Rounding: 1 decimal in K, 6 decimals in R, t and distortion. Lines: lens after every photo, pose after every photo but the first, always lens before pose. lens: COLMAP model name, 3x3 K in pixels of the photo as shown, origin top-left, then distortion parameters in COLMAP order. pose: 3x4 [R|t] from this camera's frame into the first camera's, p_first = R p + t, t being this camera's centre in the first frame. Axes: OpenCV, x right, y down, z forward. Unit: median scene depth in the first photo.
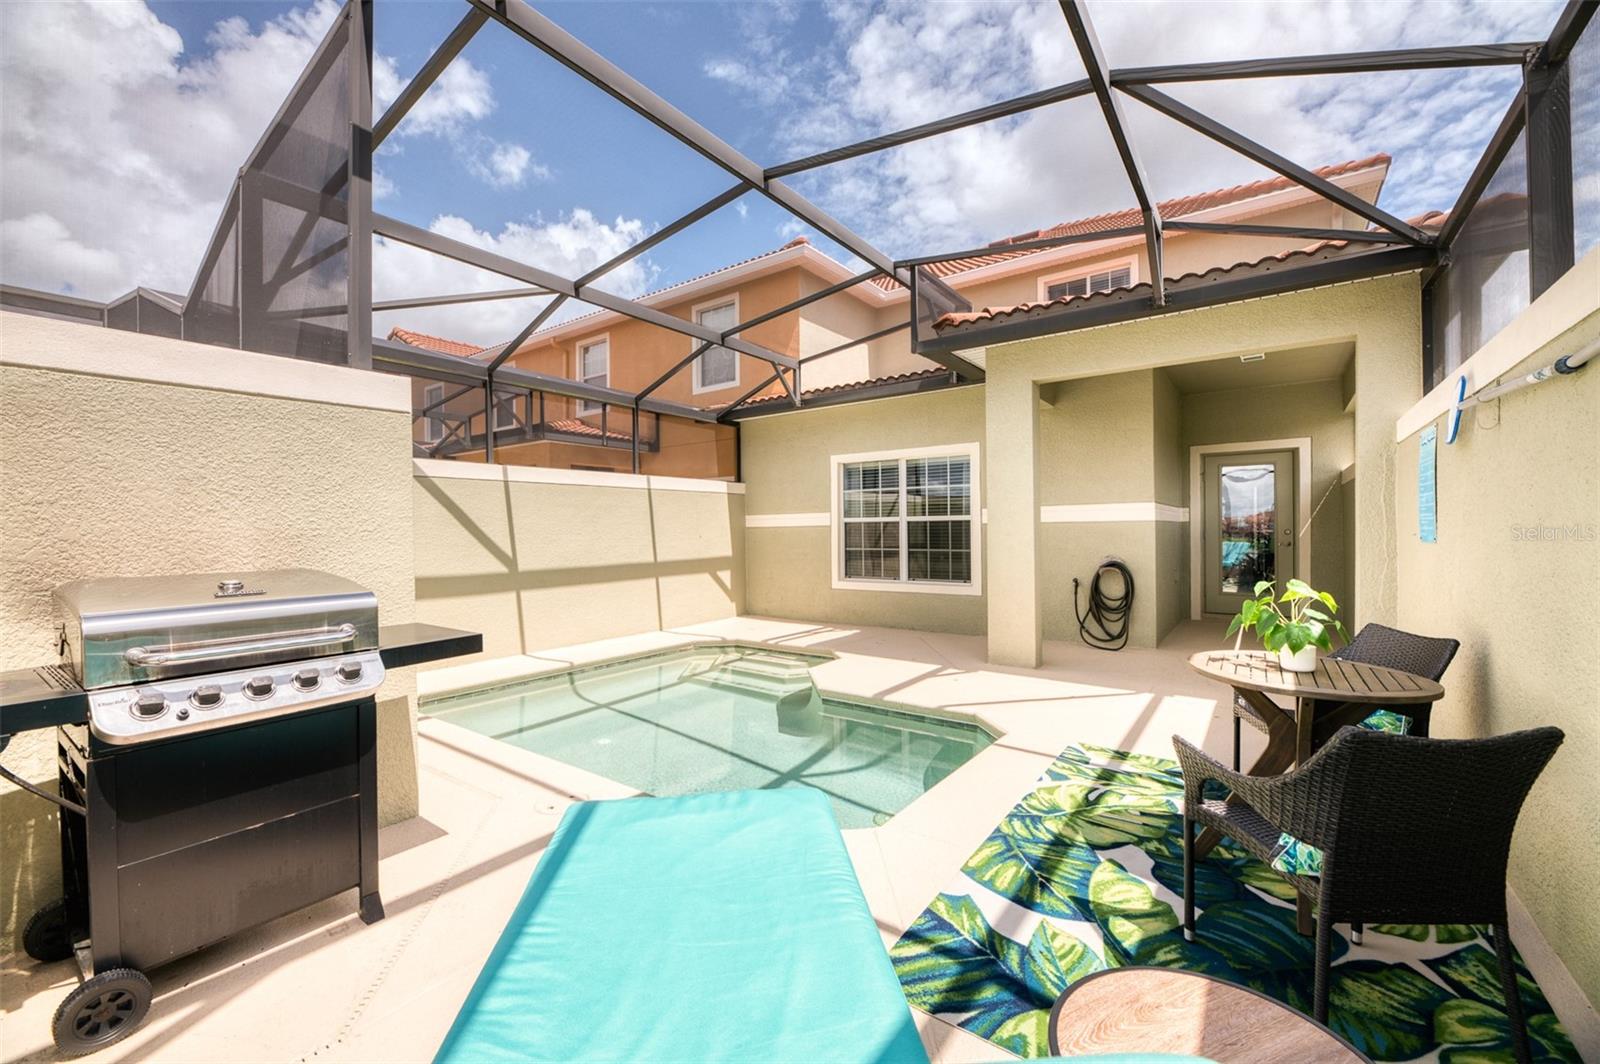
lens RADIAL K [[640.7, 0, 800.0], [0, 640.7, 532.0], [0, 0, 1]] dist [-0.002913, -0.000750]
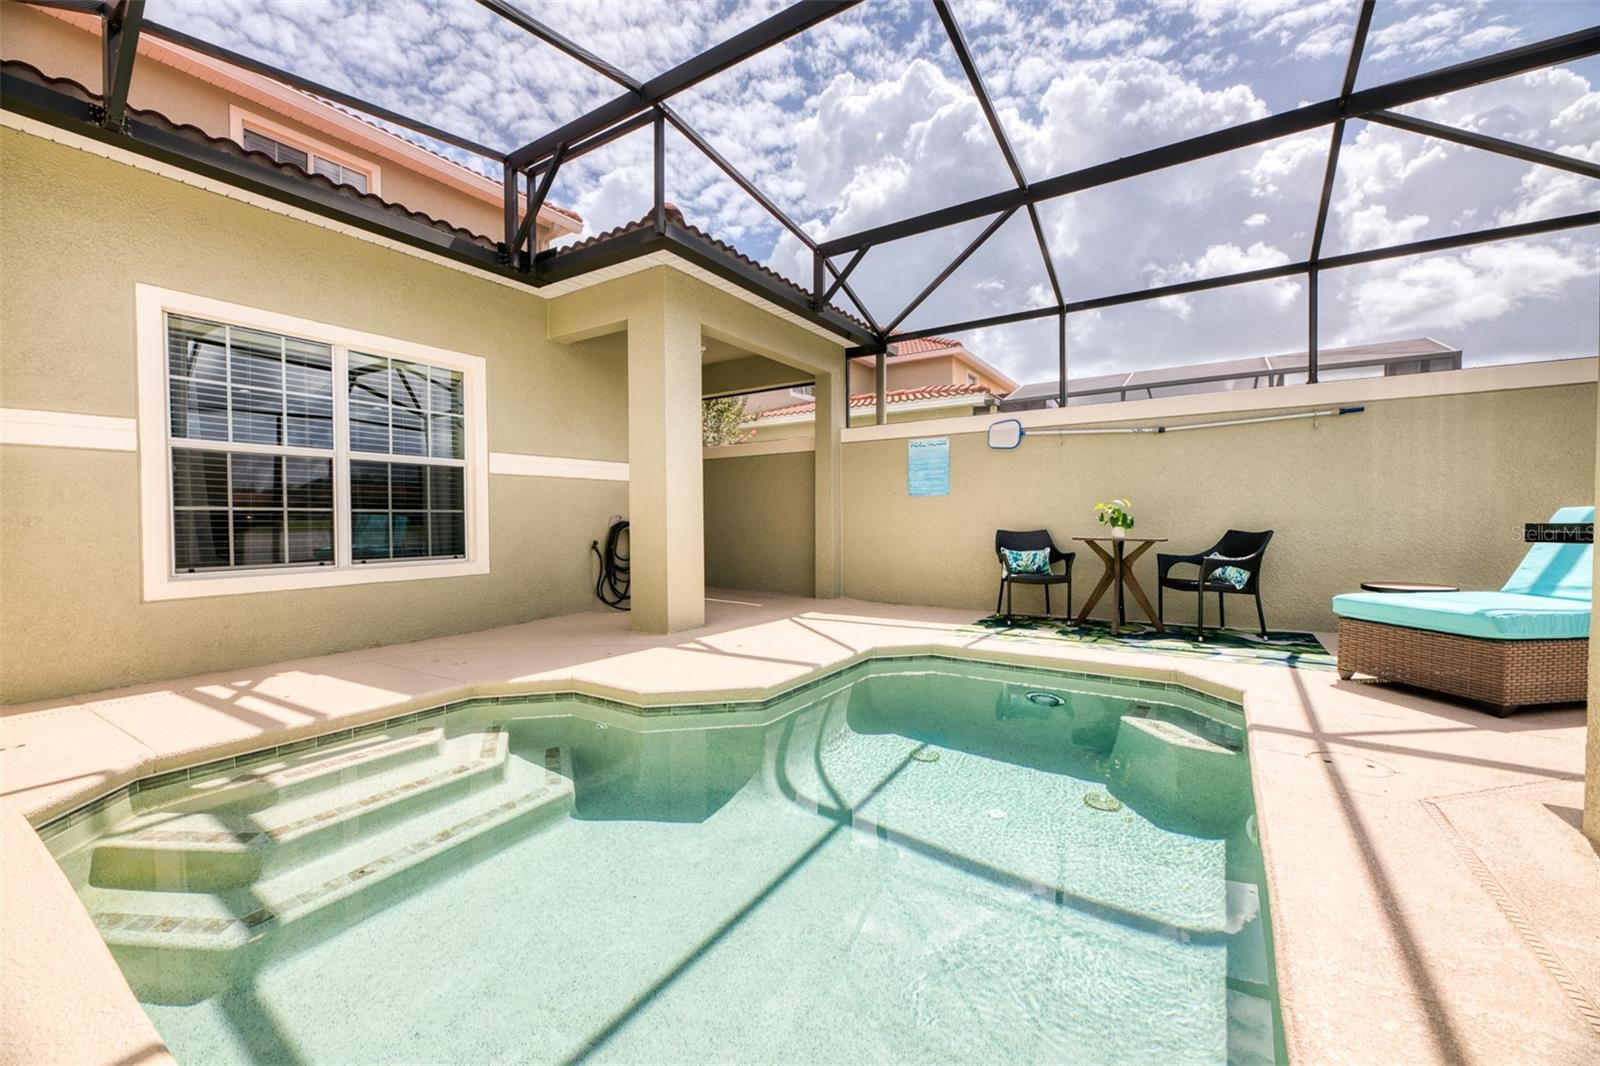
lens RADIAL K [[661.4, 0, 783.0], [0, 661.4, 551.2], [0, 0, 1]] dist [-0.000091, 0.000206]
pose [[-0.050919, -0.032165, 0.998185, -1.158893], [0.009789, 0.999417, 0.032704, 0.129412], [-0.998655, 0.011437, -0.050574, 1.741771]]
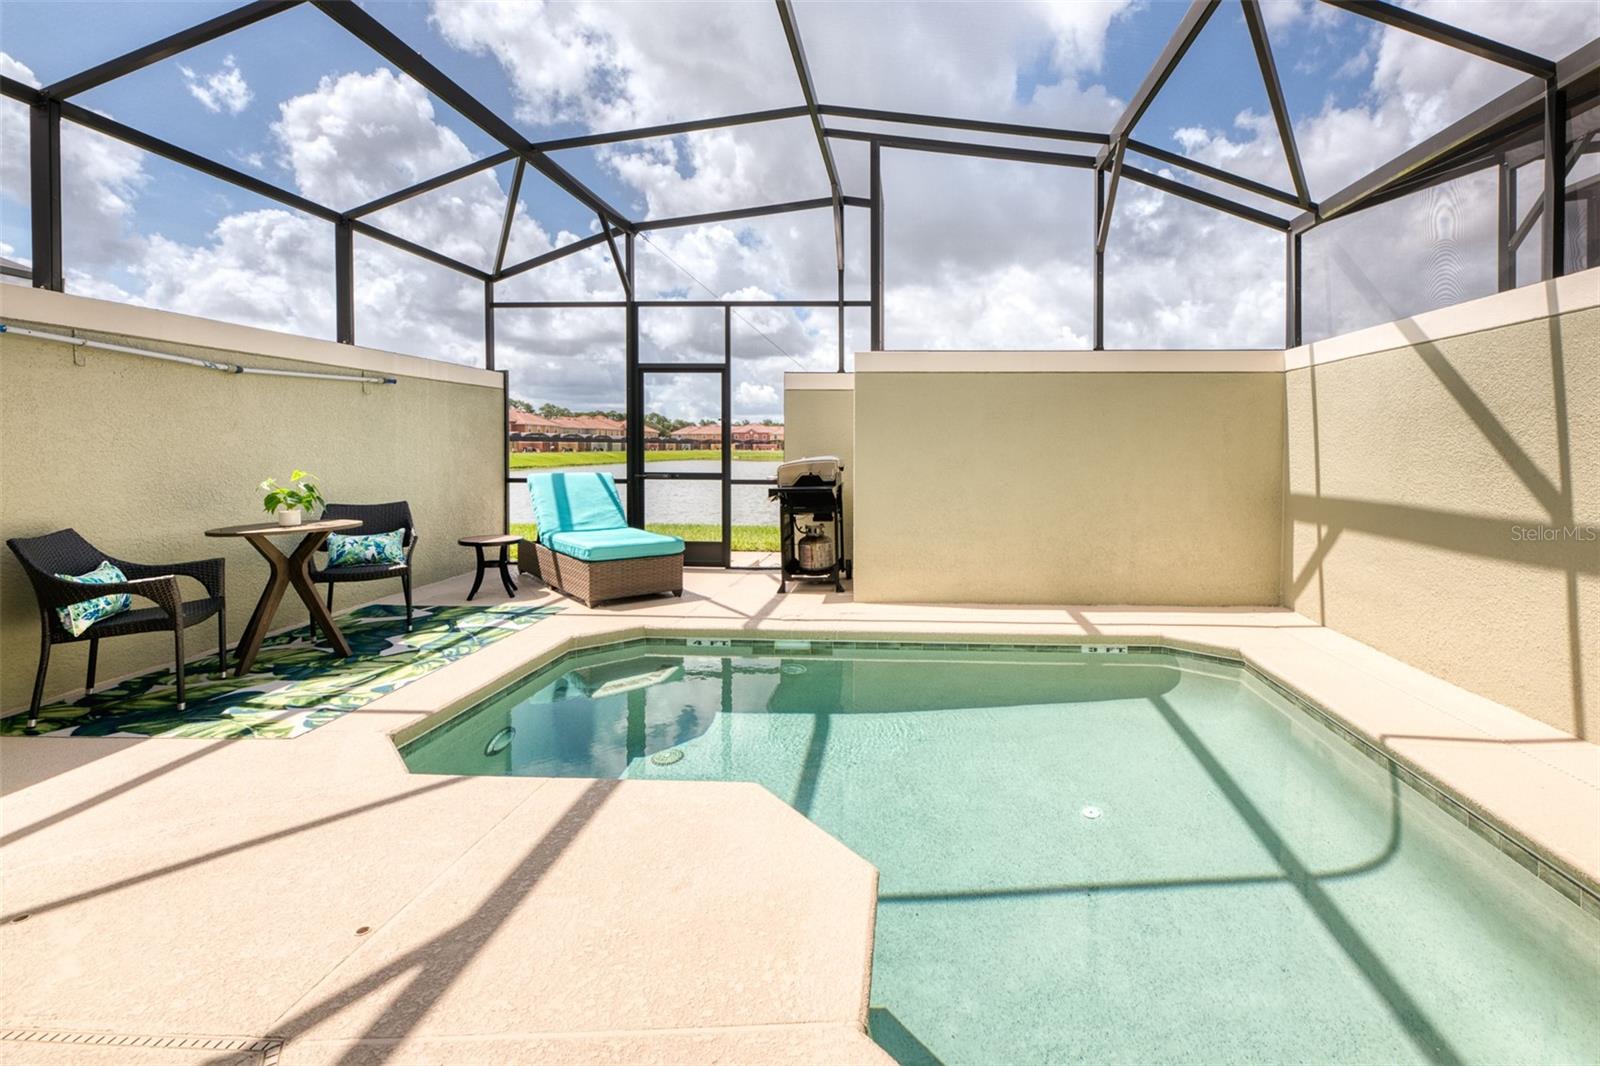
lens RADIAL K [[697.9, 0, 879.7], [0, 697.9, 465.1], [0, 0, 1]] dist [-0.010154, -0.000664]
pose [[-0.829019, 0.022403, -0.558771, 0.381742], [0.002968, 0.999359, 0.035664, 0.003253], [0.559212, 0.027908, -0.828555, 2.442211]]
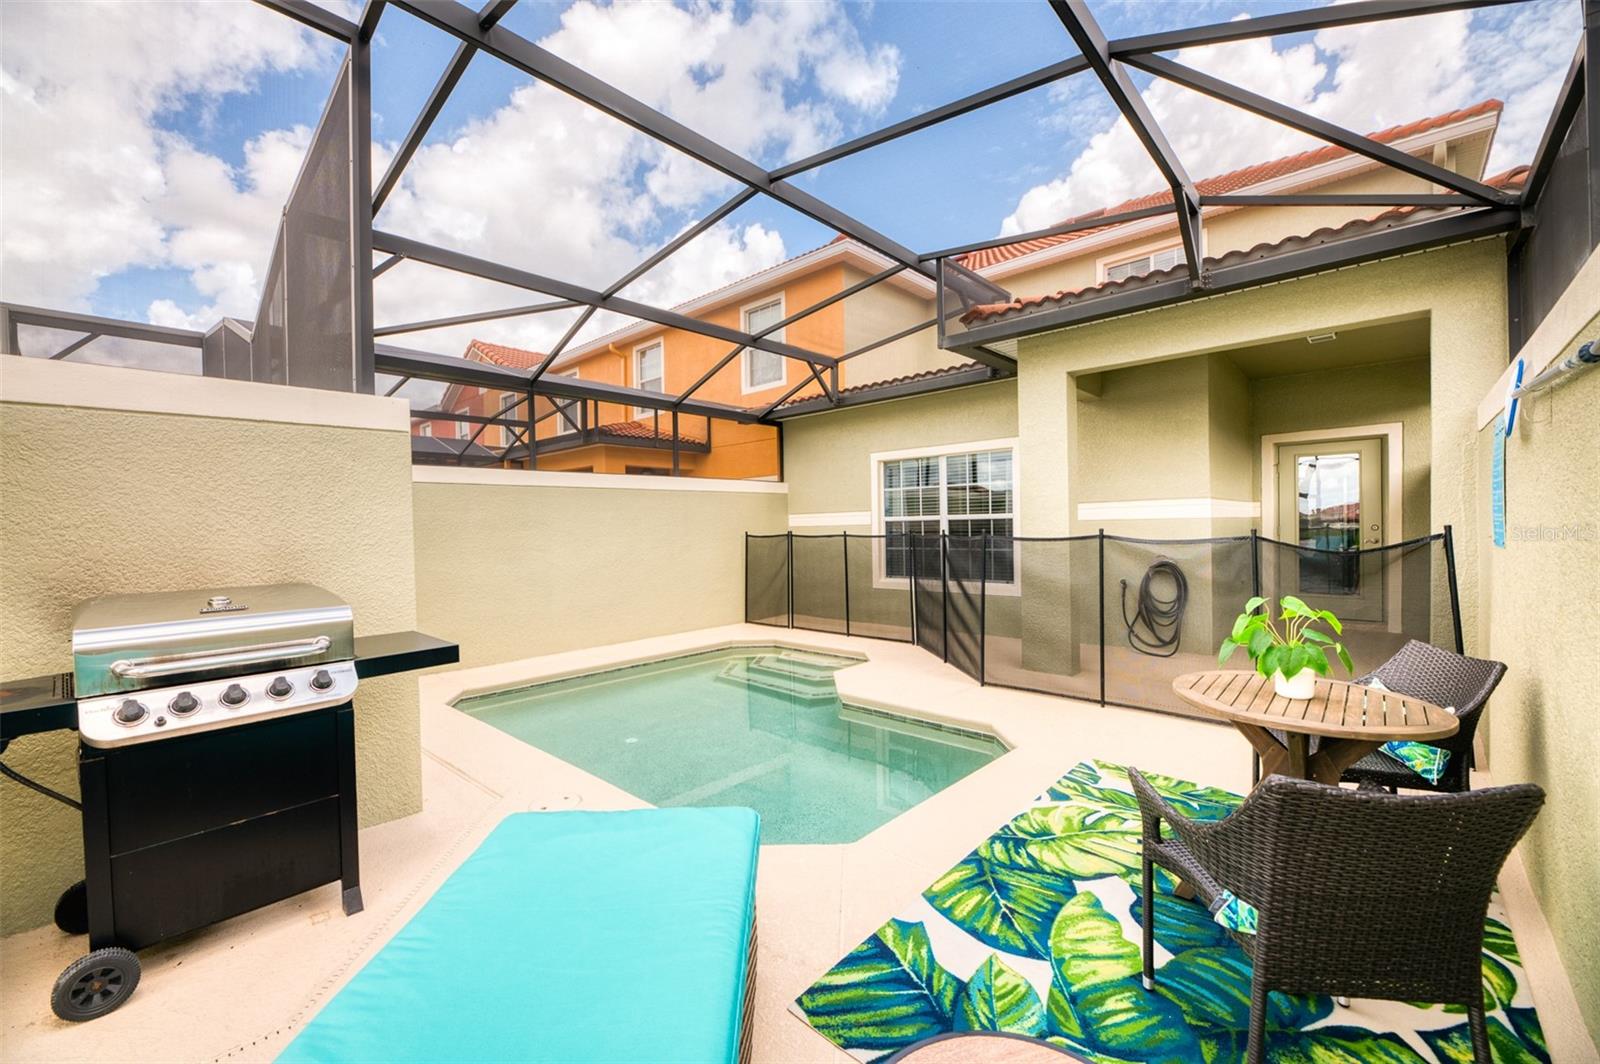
lens RADIAL K [[640.7, 0, 800.0], [0, 640.7, 532.0], [0, 0, 1]] dist [-0.002913, -0.000750]
pose [[0.993484, -0.007526, -0.113727, 0.141155], [0.008573, 0.999925, 0.008726, -0.022715], [0.113653, -0.009644, 0.993474, 0.018761]]
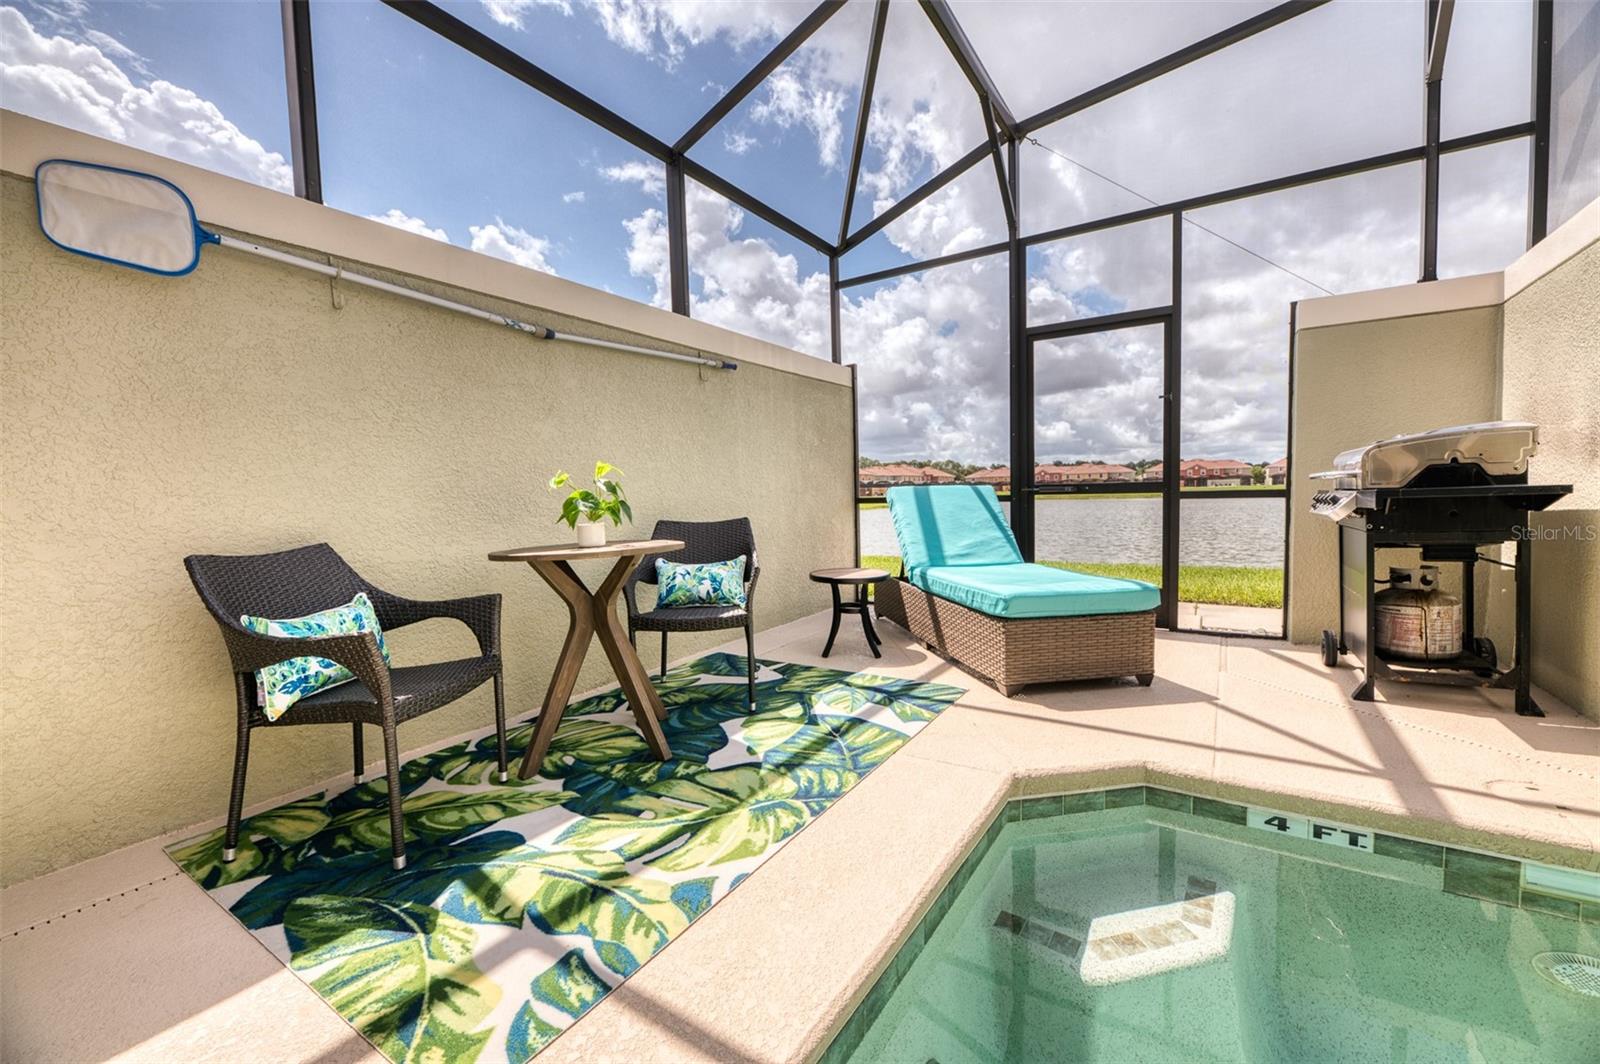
lens RADIAL K [[640.7, 0, 800.0], [0, 640.7, 532.0], [0, 0, 1]] dist [-0.002913, -0.000750]
pose [[-0.997959, 0.041233, -0.048770, 0.359708], [0.038031, 0.997169, 0.064869, 0.100663], [0.051307, 0.062882, -0.996701, 1.543863]]
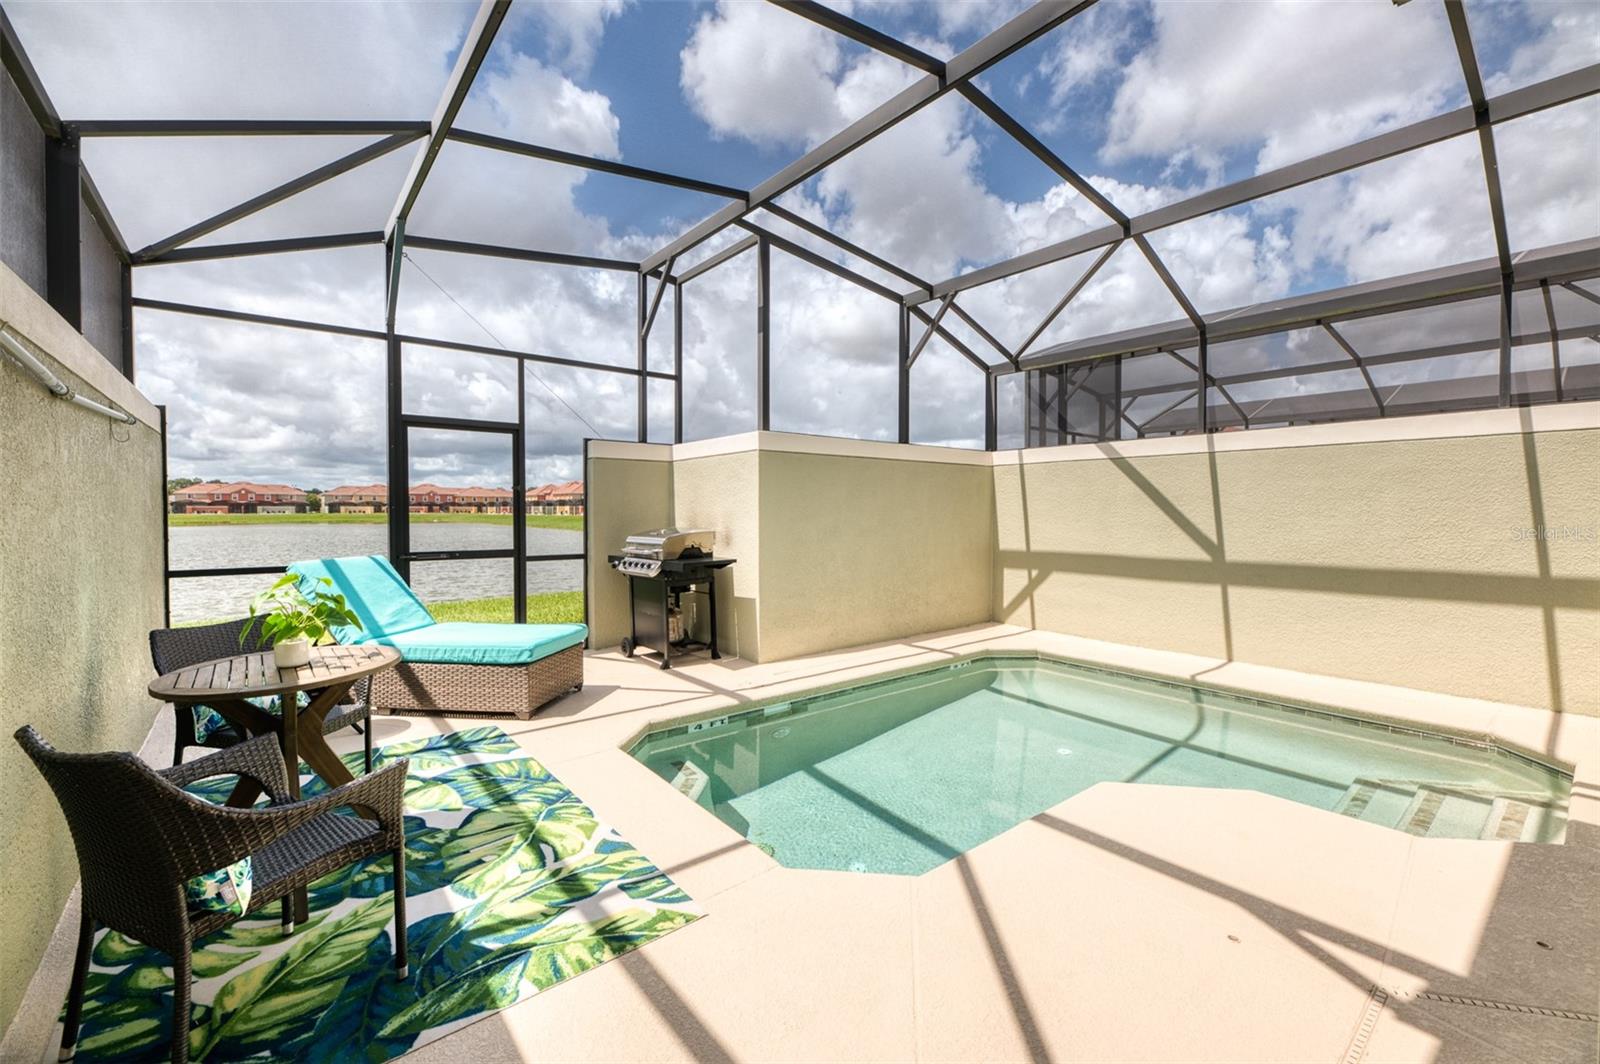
lens RADIAL K [[663.5, 0, 800.0], [0, 663.5, 532.0], [0, 0, 1]] dist [-0.008326, -0.000570]
pose [[-0.252307, 0.044945, -0.966603, 1.160257], [-0.003108, 0.998878, 0.047256, -0.031566], [0.967642, 0.014927, -0.251884, 1.503237]]
